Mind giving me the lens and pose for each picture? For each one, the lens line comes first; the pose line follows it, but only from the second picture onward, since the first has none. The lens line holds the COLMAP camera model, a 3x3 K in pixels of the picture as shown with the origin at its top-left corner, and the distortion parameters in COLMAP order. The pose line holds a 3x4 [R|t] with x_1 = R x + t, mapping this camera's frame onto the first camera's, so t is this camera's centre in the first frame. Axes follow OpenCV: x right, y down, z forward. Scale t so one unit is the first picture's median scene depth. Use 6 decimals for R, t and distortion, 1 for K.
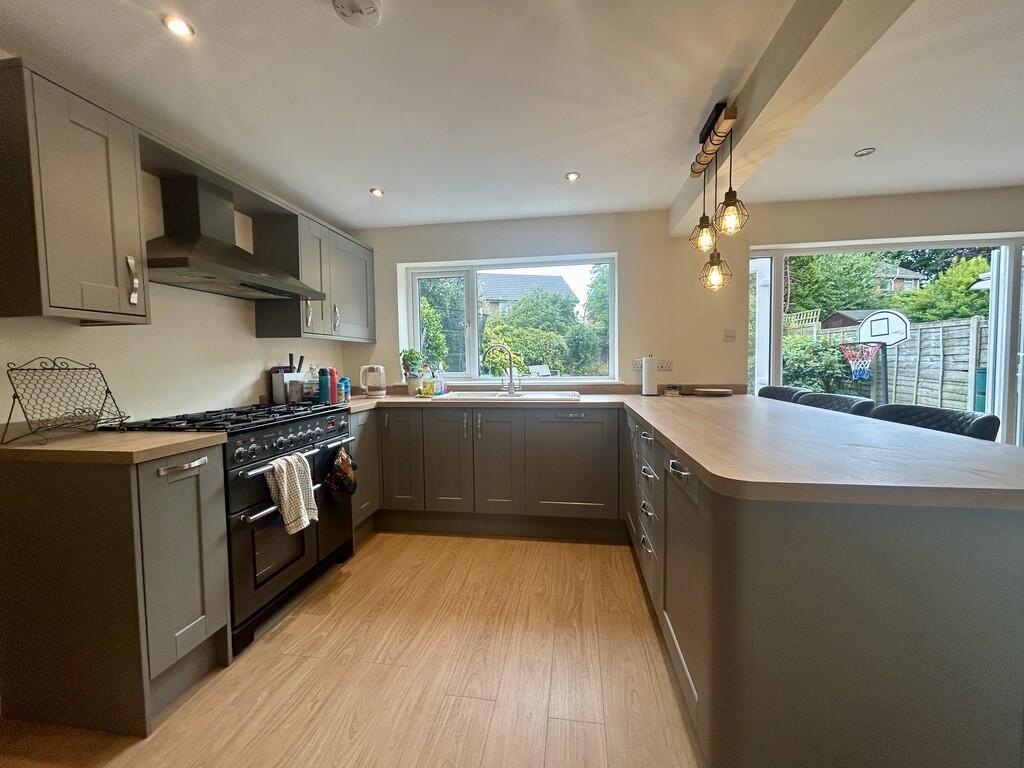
lens RADIAL K [[412.9, 0, 512.0], [0, 412.9, 384.0], [0, 0, 1]] dist [-0.000880, -0.000224]
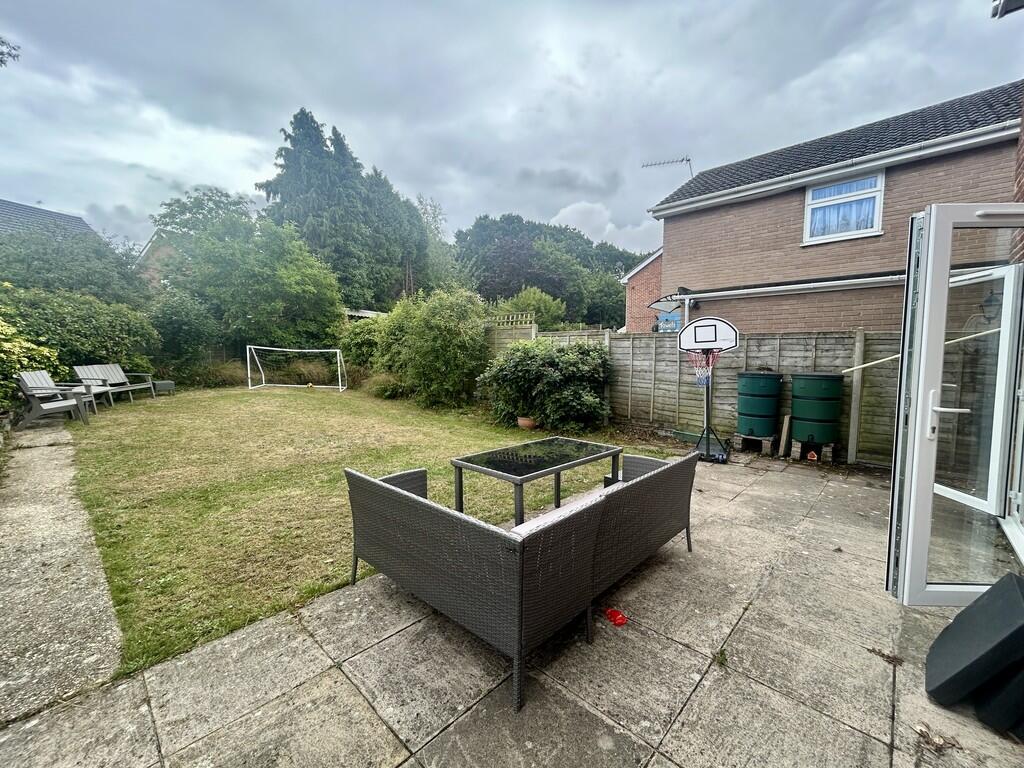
lens RADIAL K [[412.9, 0, 512.0], [0, 412.9, 384.0], [0, 0, 1]] dist [-0.000880, -0.000224]
pose [[0.566163, -0.038333, 0.823402, -0.373238], [0.030769, 0.999205, 0.025360, -0.096860], [-0.823719, 0.010978, 0.566892, 1.442220]]
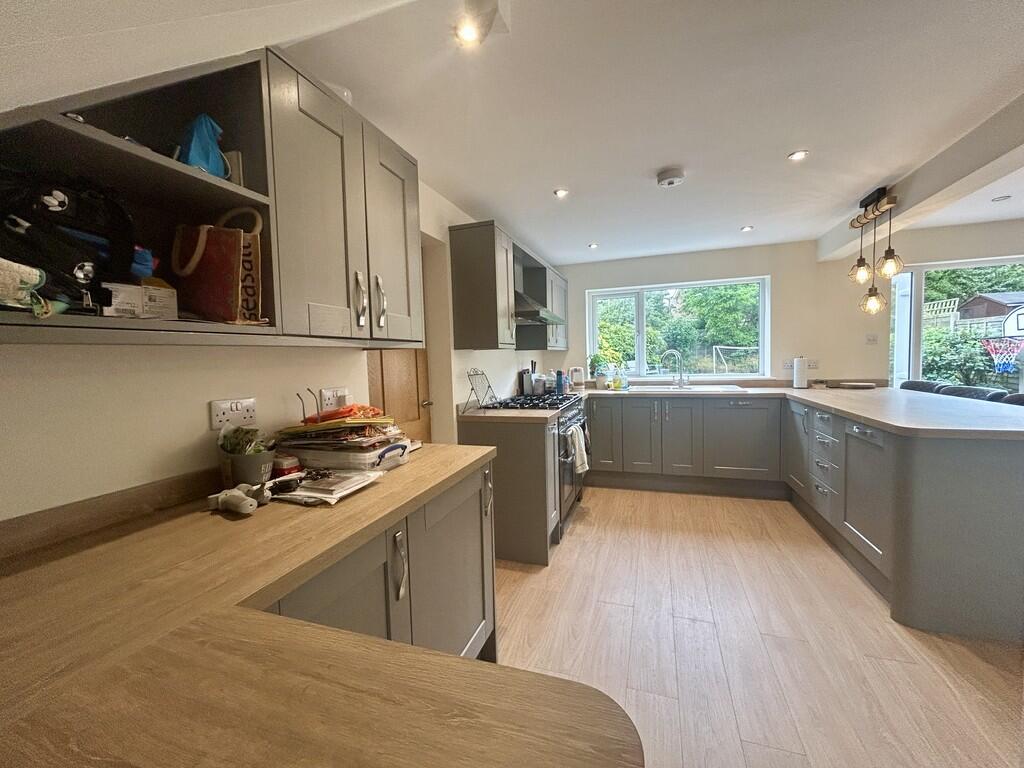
lens RADIAL K [[412.9, 0, 512.0], [0, 412.9, 384.0], [0, 0, 1]] dist [-0.000880, -0.000224]
pose [[0.983436, -0.004821, -0.181194, -0.296022], [0.007208, 0.999896, 0.012518, -0.007586], [0.181115, -0.013616, 0.983368, -0.389499]]
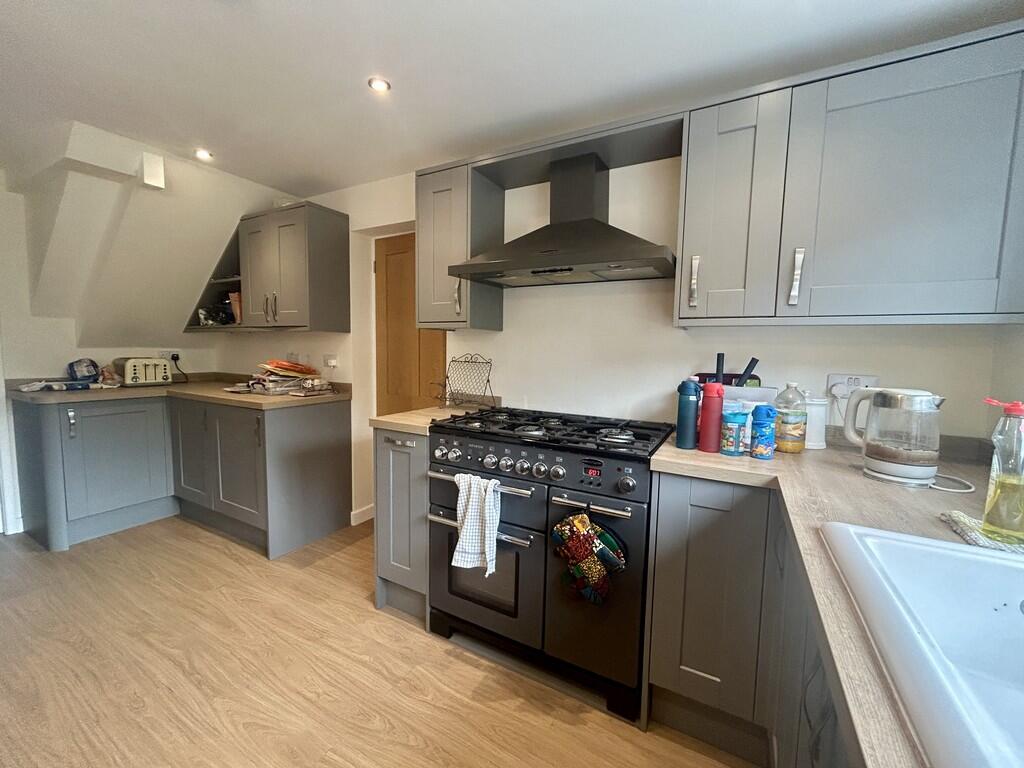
lens RADIAL K [[412.9, 0, 512.0], [0, 412.9, 384.0], [0, 0, 1]] dist [-0.000880, -0.000224]
pose [[-0.348939, 0.086699, -0.933127, 0.115965], [-0.066986, 0.990857, 0.117112, -0.068741], [0.934749, 0.103371, -0.339941, 0.802315]]
